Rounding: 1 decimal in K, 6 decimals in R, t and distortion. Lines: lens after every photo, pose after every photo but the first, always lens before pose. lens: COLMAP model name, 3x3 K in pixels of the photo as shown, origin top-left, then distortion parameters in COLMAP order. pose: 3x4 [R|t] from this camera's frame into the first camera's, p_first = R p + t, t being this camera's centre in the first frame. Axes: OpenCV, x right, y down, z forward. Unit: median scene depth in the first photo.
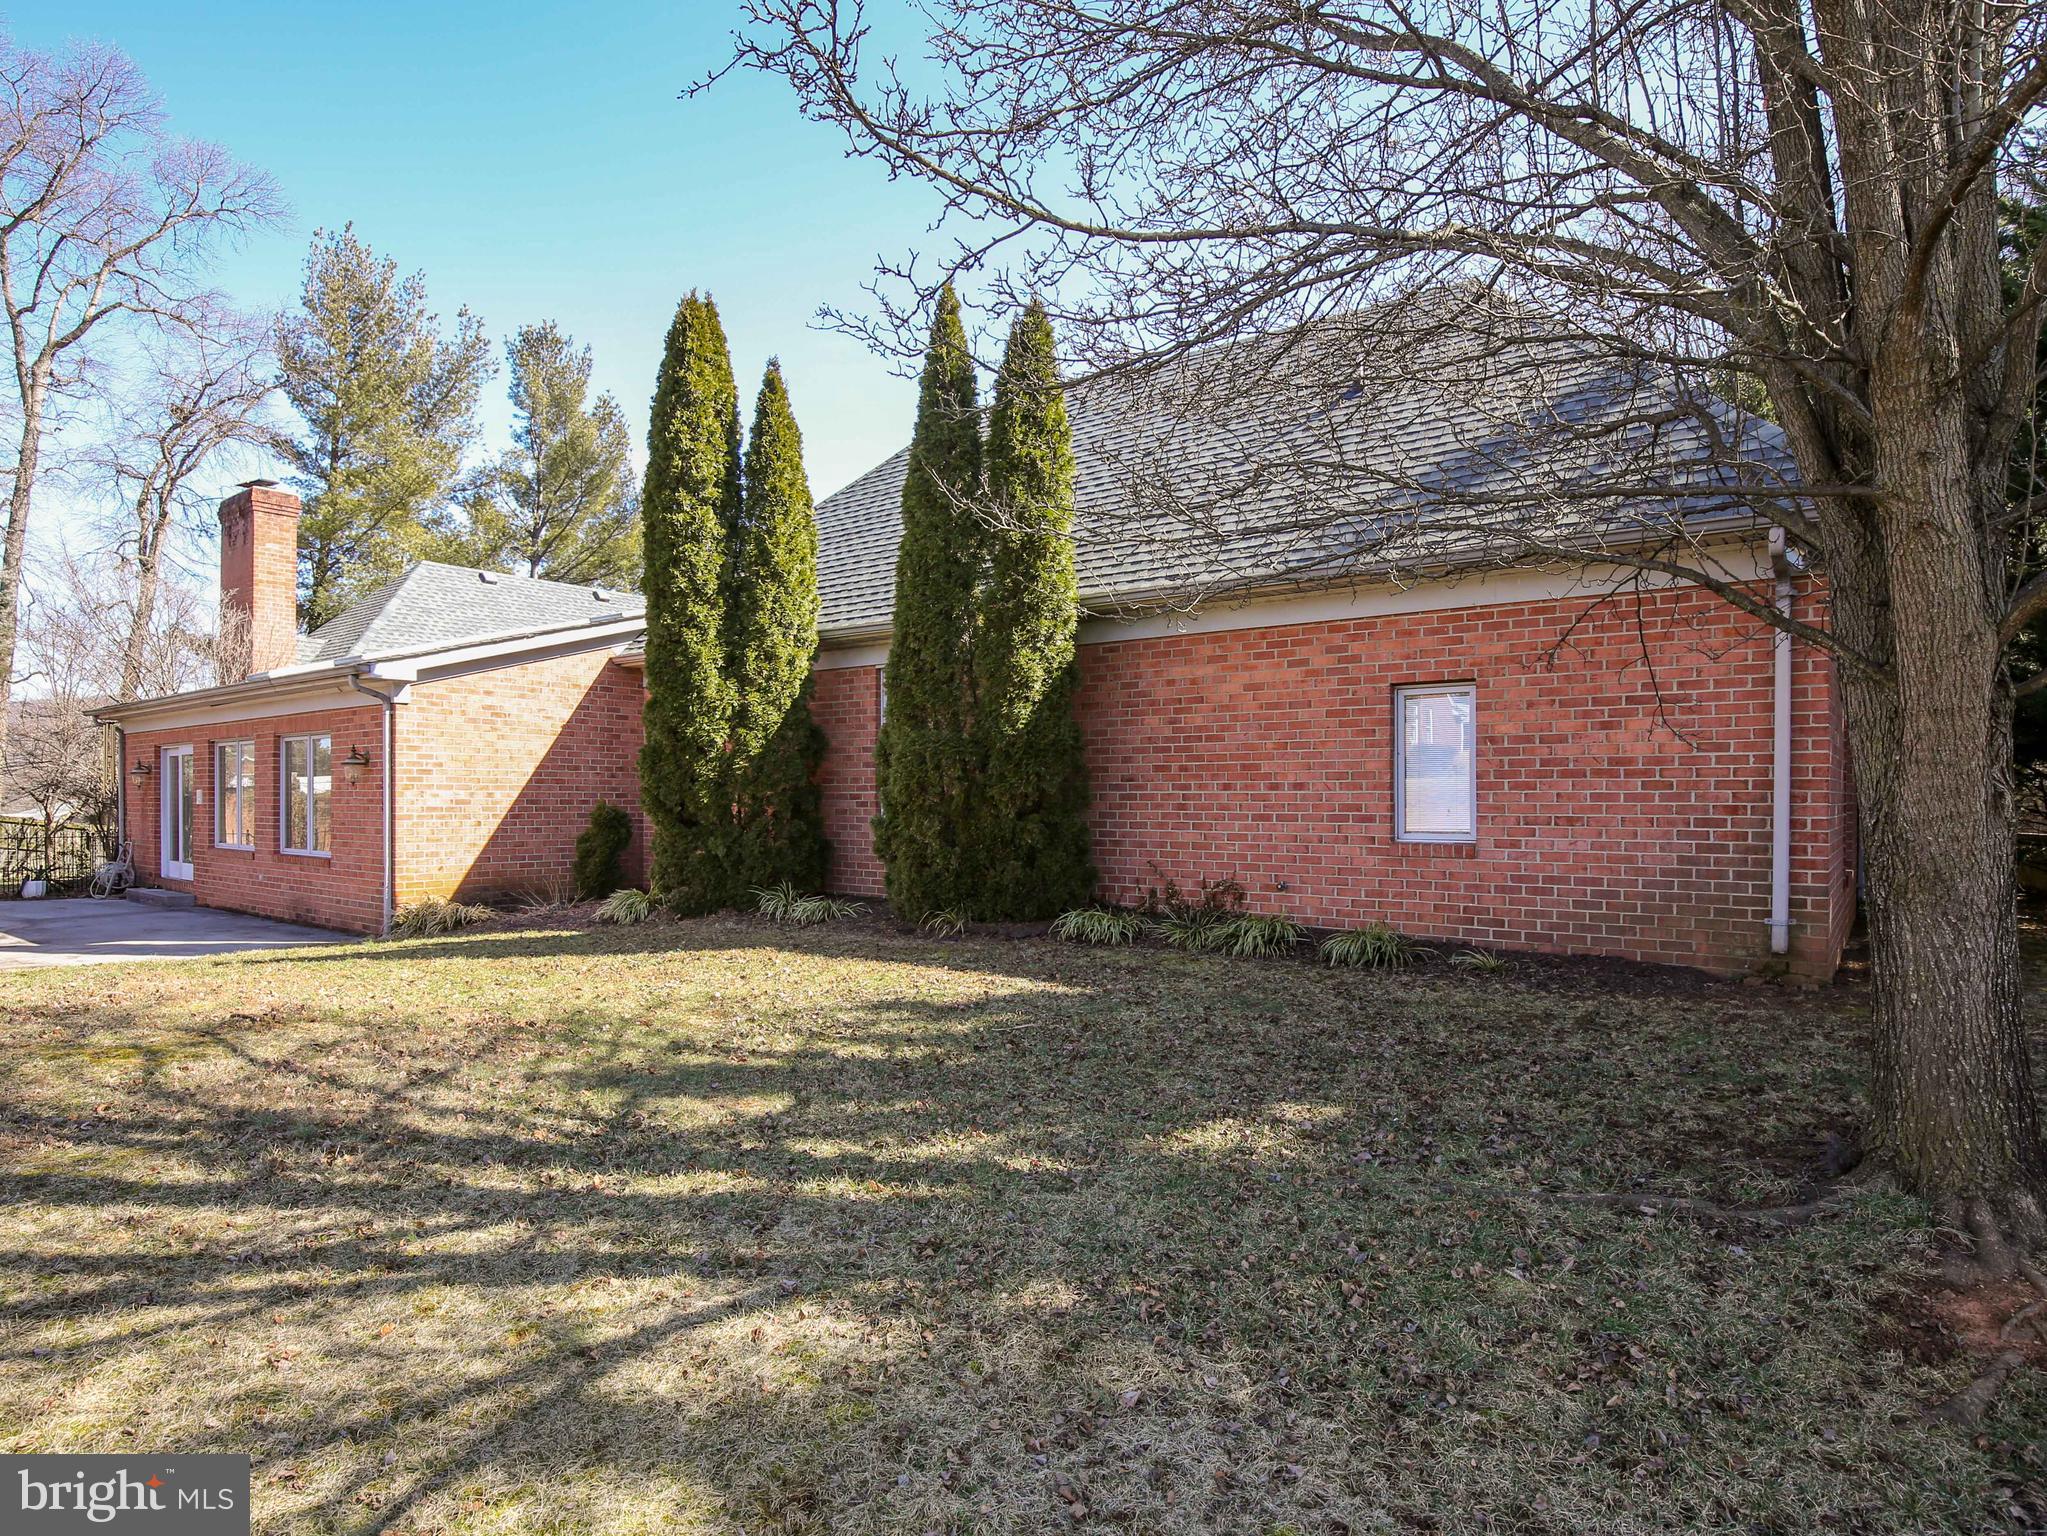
lens RADIAL K [[1063.0, 0, 1041.8], [0, 1063.0, 746.7], [0, 0, 1]] dist [-0.023192, 0.003166]
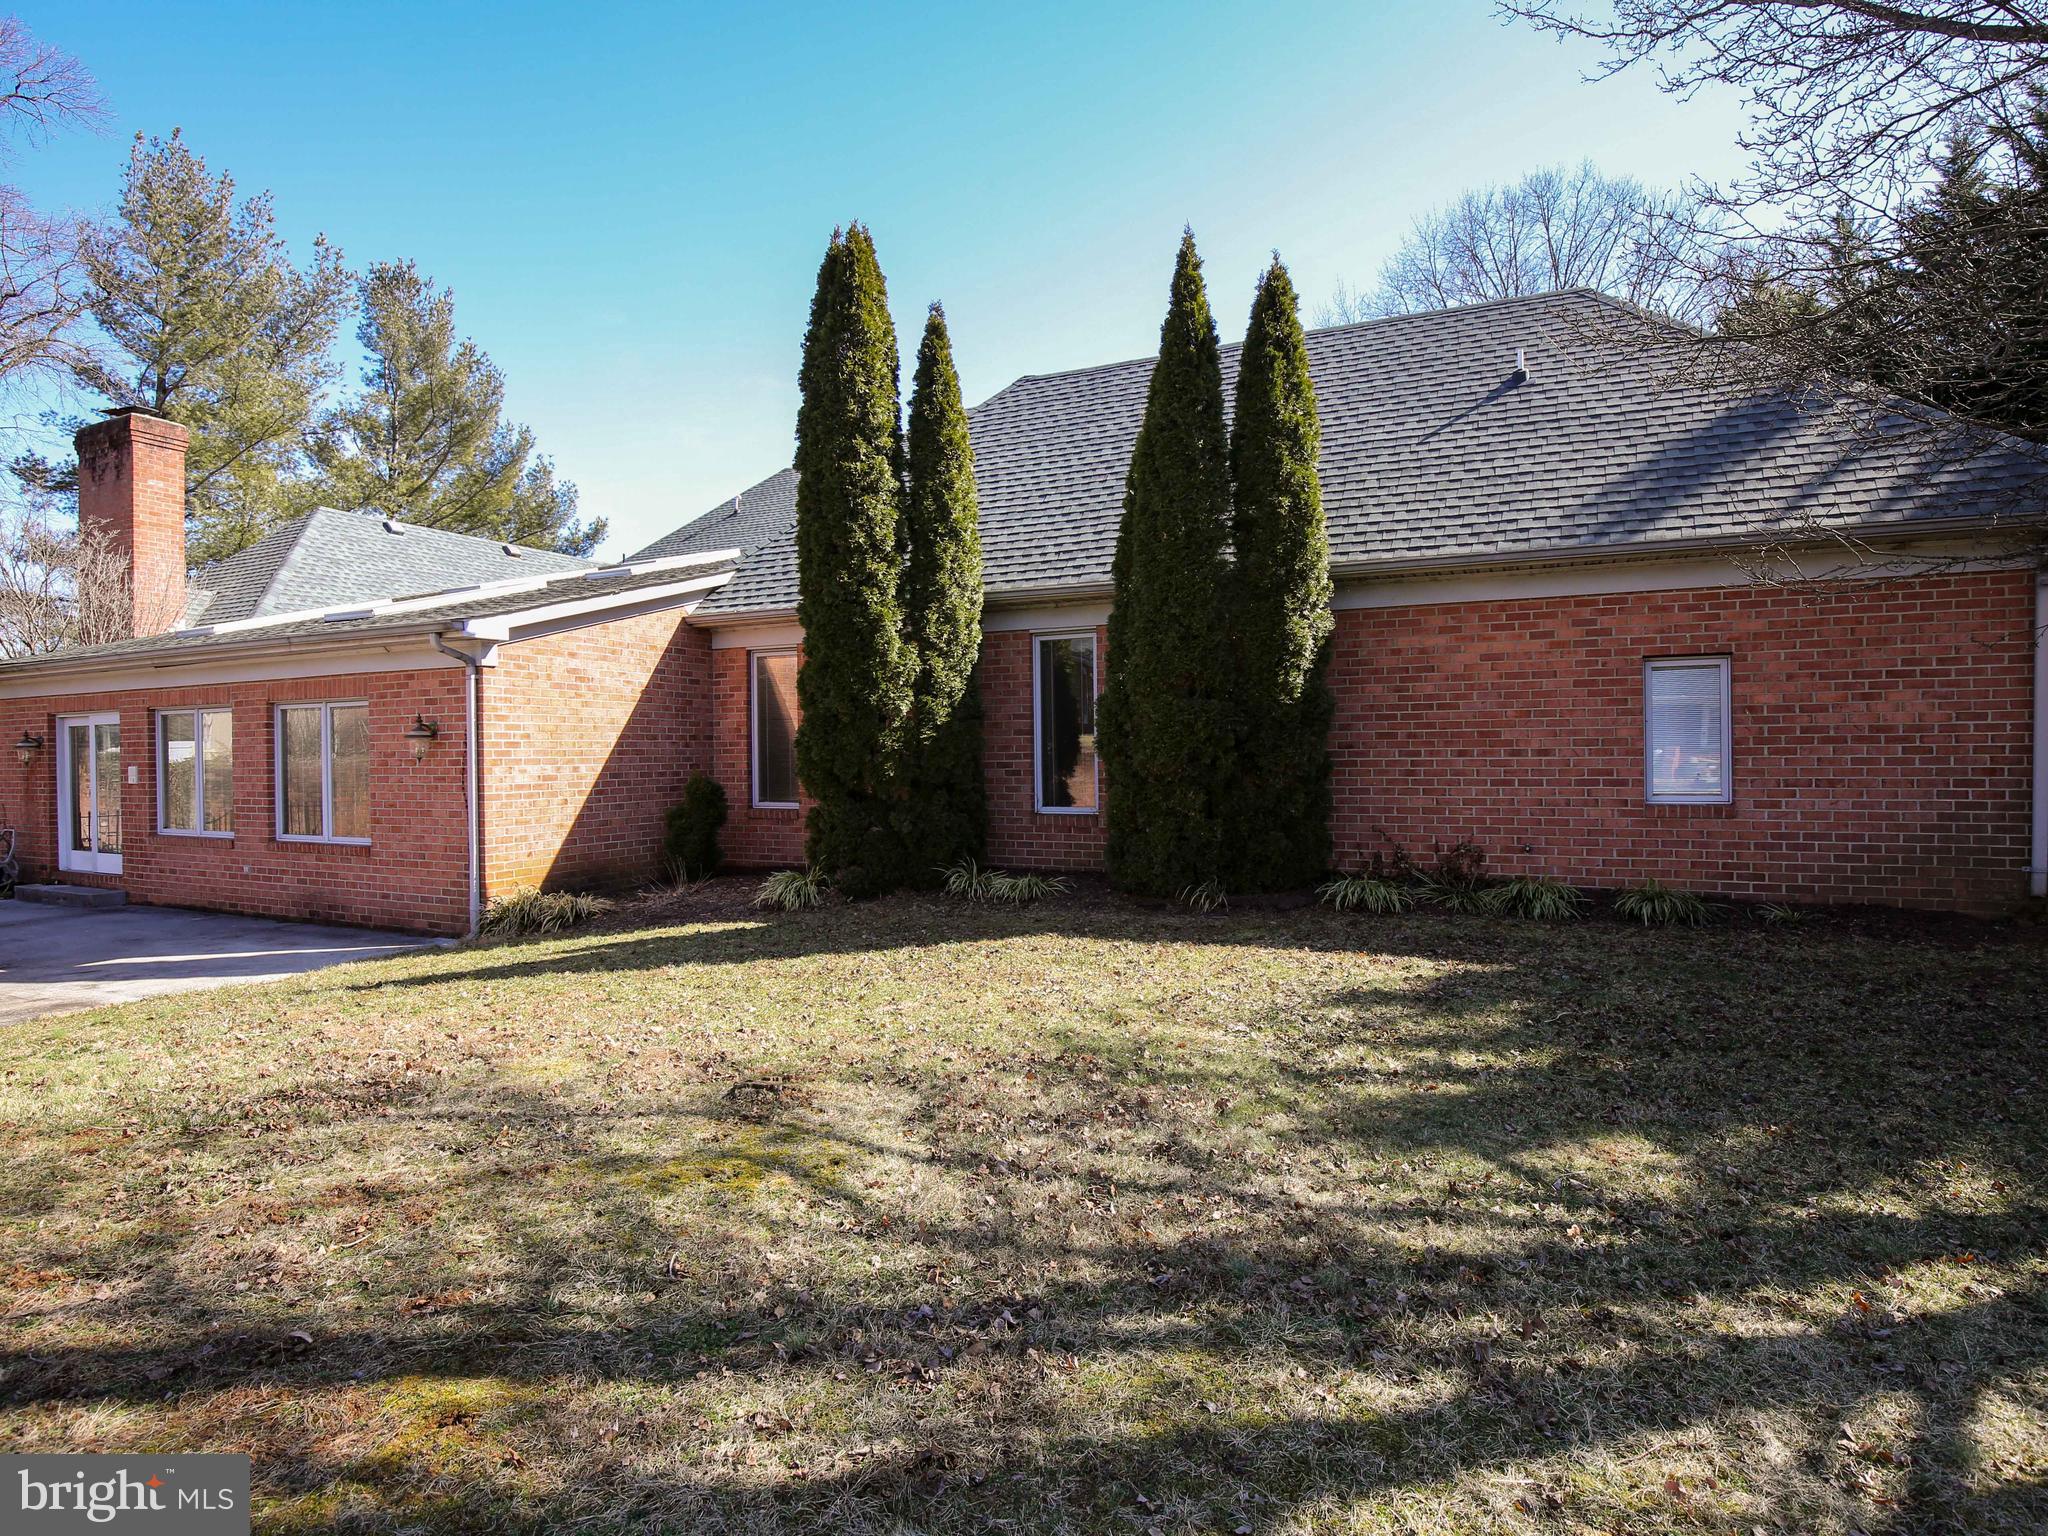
lens RADIAL K [[969.2, 0, 1023.1], [0, 969.2, 711.7], [0, 0, 1]] dist [-0.030700, 0.006867]
pose [[0.977492, -0.003970, 0.210933, -0.379201], [0.002378, 0.999967, 0.007801, -0.009702], [-0.210957, -0.007124, 0.977469, 0.148036]]
